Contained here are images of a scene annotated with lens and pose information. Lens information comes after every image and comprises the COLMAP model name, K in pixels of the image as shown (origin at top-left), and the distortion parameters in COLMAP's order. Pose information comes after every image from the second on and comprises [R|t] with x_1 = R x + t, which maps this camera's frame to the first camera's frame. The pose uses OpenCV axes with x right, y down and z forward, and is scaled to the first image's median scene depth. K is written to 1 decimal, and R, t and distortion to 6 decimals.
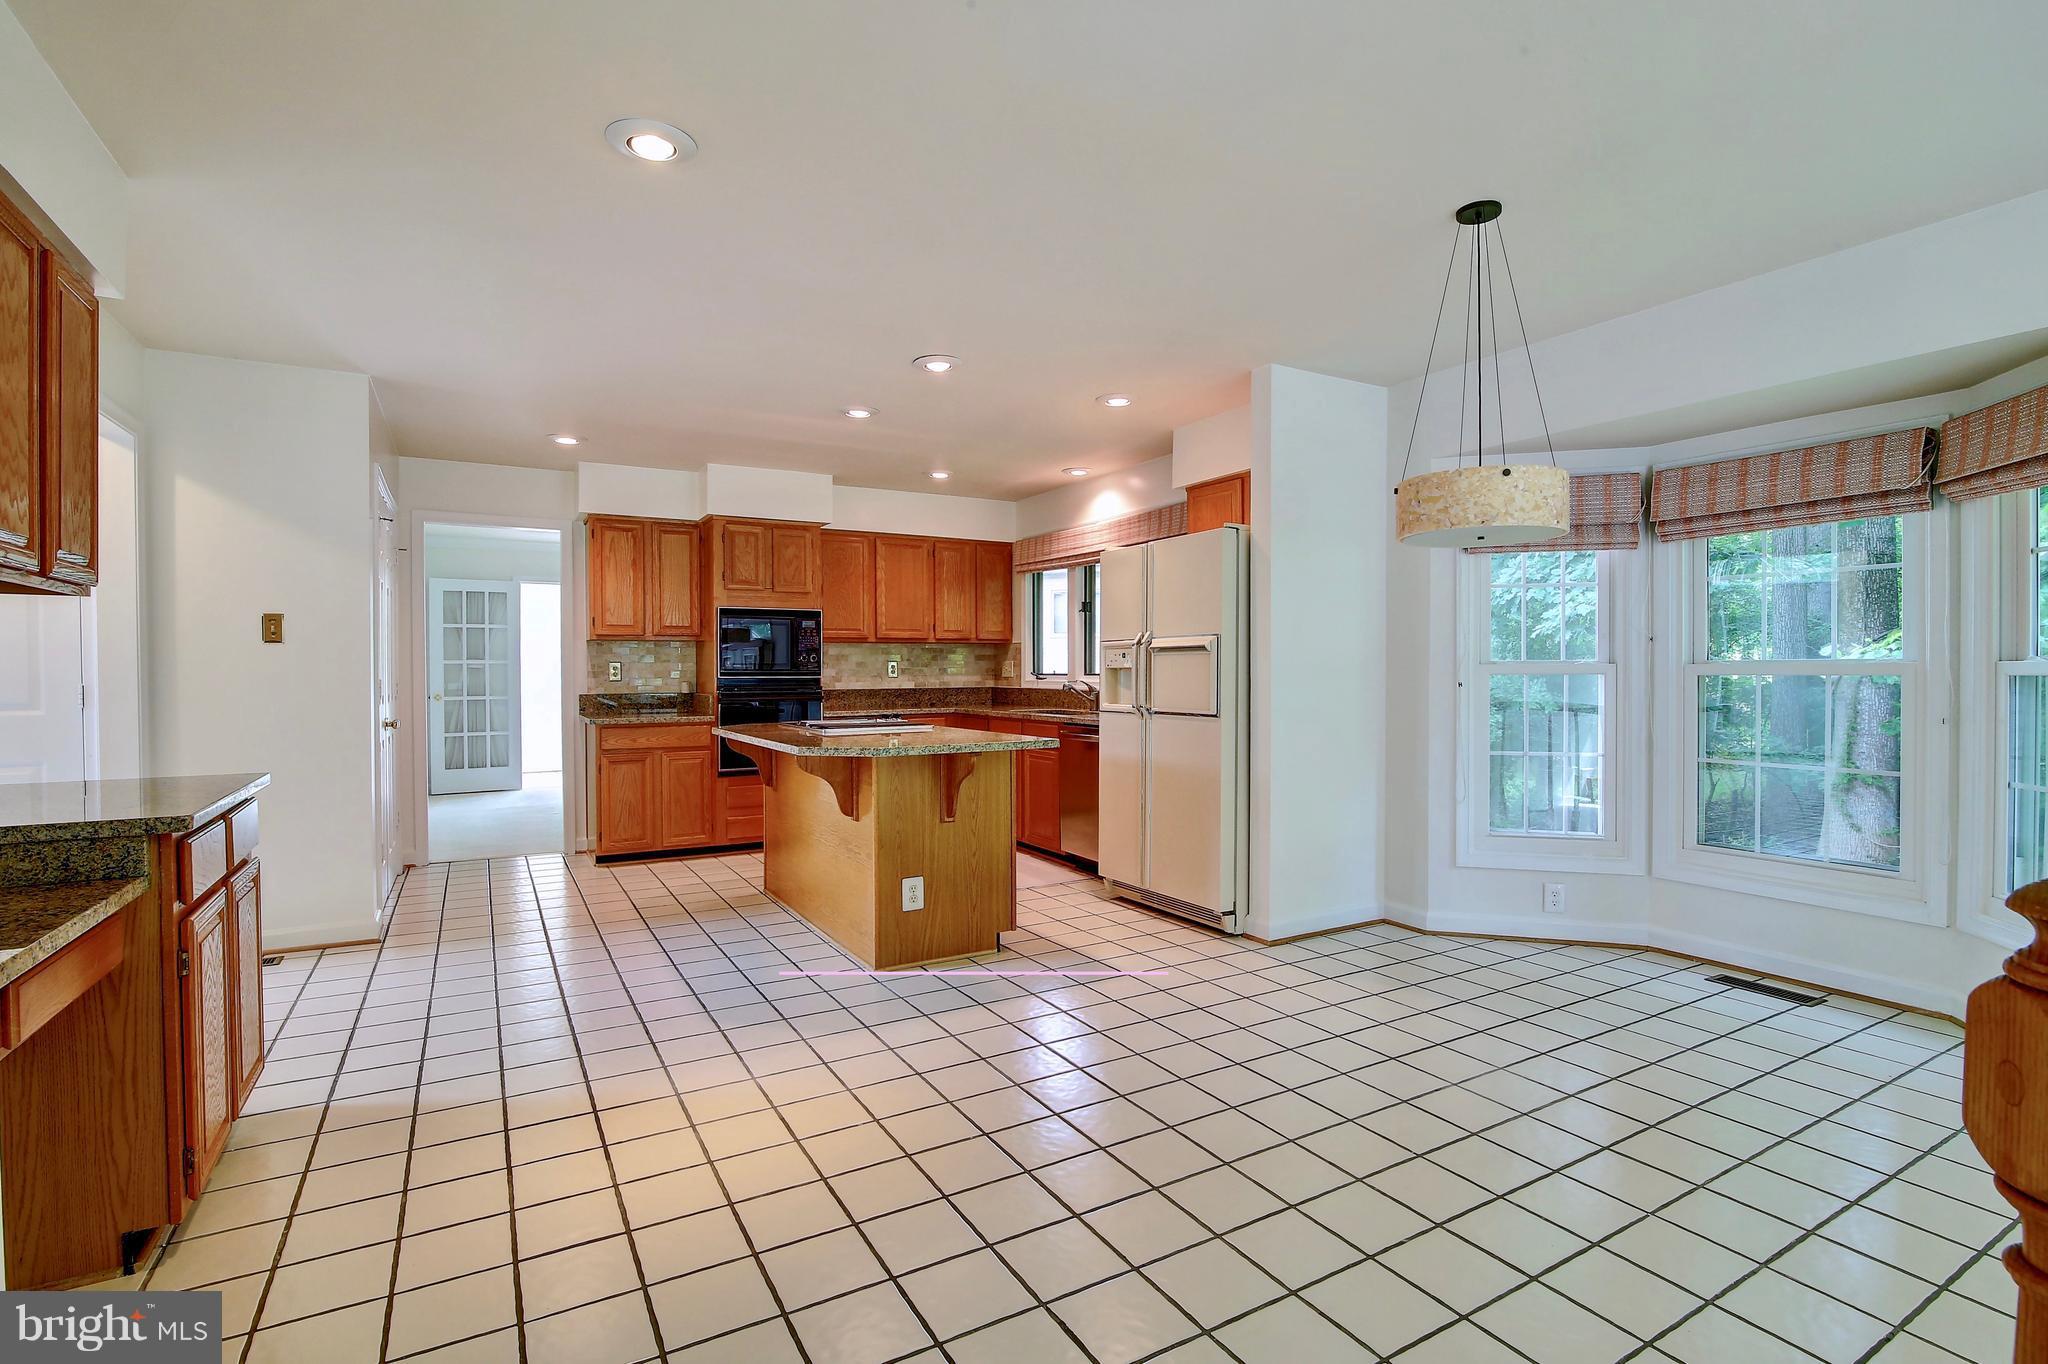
lens RADIAL K [[952.1, 0, 1028.7], [0, 952.1, 680.9], [0, 0, 1]] dist [-0.025759, 0.002847]
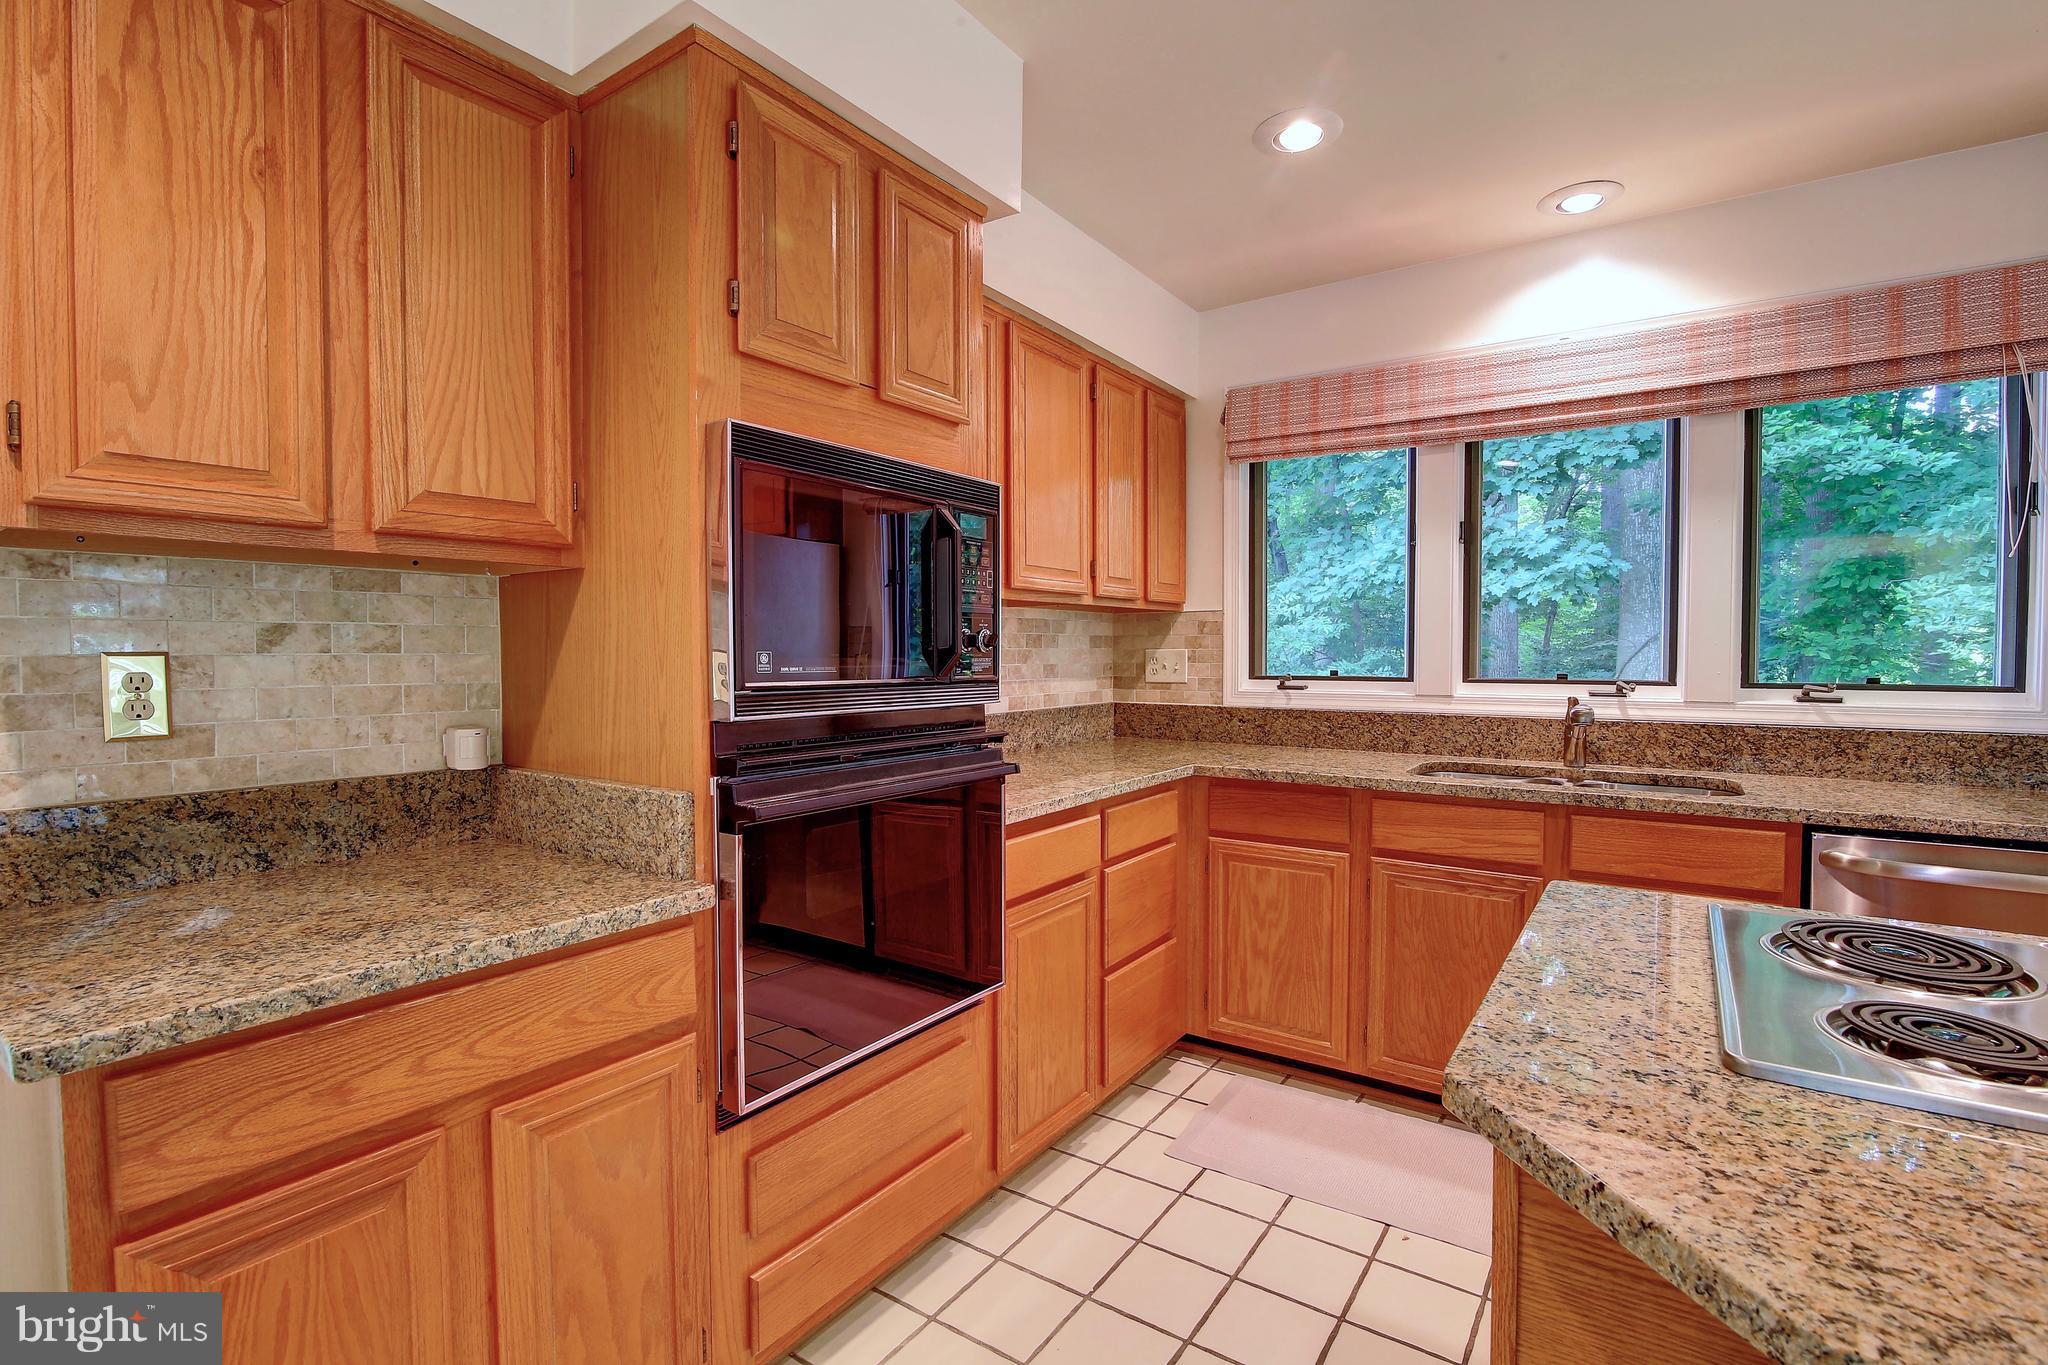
lens RADIAL K [[952.1, 0, 1045.1], [0, 952.1, 683.8], [0, 0, 1]] dist [-0.025759, 0.002847]
pose [[0.906305, -0.011866, 0.422457, -0.368221], [0.003188, 0.999769, 0.021243, -0.017992], [-0.422612, -0.017906, 0.906134, 0.783173]]
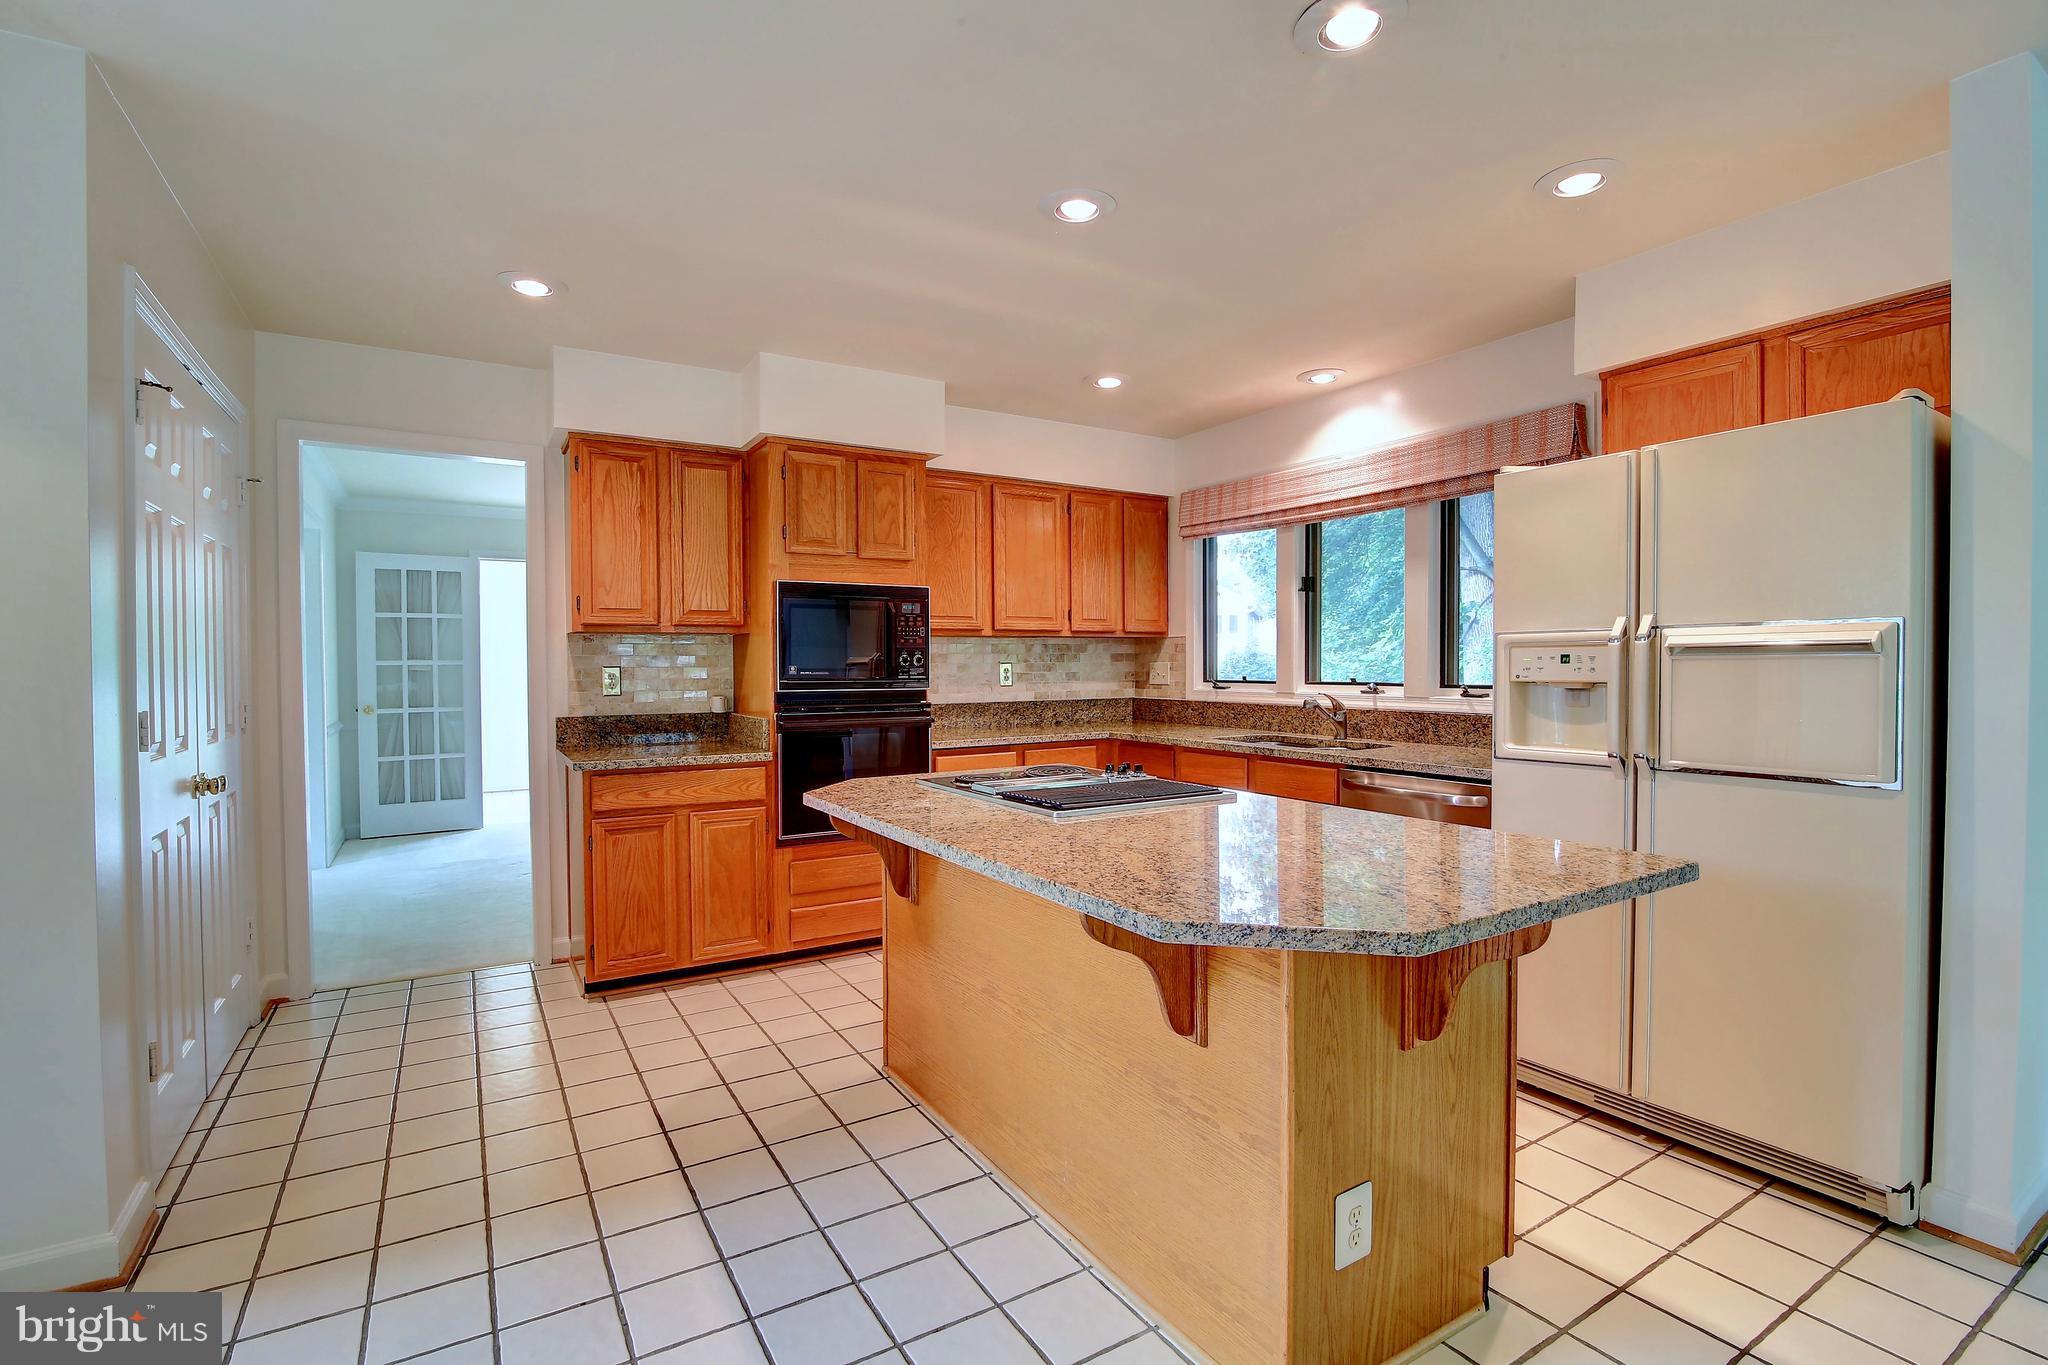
lens RADIAL K [[952.1, 0, 1034.5], [0, 952.1, 682.0], [0, 0, 1]] dist [-0.025759, 0.002847]
pose [[0.999754, -0.001785, 0.022089, -0.175072], [0.001632, 0.999974, 0.006961, -0.014528], [-0.022101, -0.006923, 0.999732, 0.374387]]
